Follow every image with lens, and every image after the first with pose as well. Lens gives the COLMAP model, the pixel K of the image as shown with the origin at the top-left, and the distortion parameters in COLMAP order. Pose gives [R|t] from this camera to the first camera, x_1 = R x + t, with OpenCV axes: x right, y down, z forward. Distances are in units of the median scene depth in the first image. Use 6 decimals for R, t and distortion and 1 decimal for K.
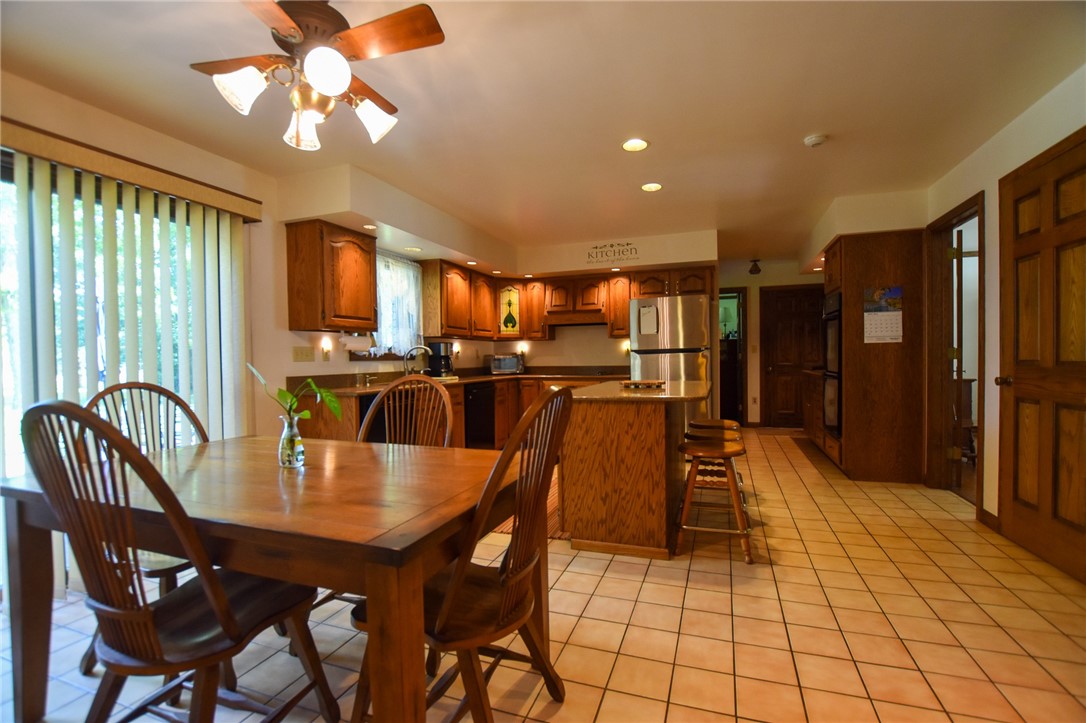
lens RADIAL K [[485.7, 0, 543.0], [0, 485.7, 366.0], [0, 0, 1]] dist [-0.038529, 0.013934]
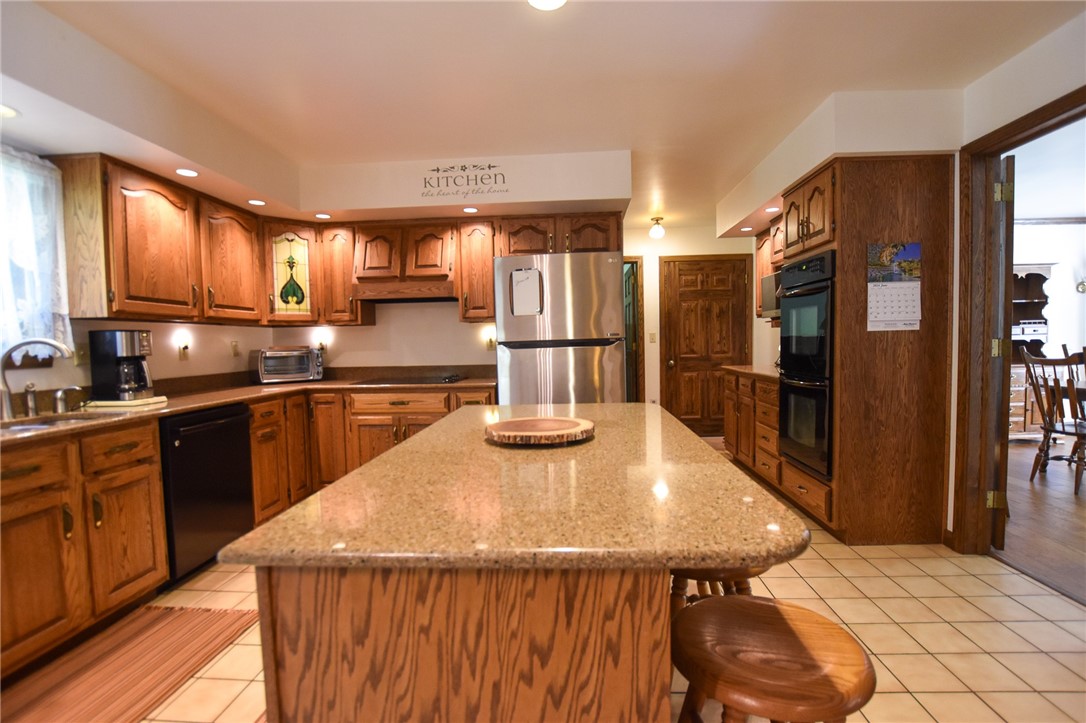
lens RADIAL K [[485.7, 0, 543.0], [0, 485.7, 366.0], [0, 0, 1]] dist [-0.038529, 0.013934]
pose [[0.956412, -0.021417, 0.291234, 0.056669], [0.012512, 0.999397, 0.032405, -0.020866], [-0.291753, -0.027348, 0.956103, 0.390872]]
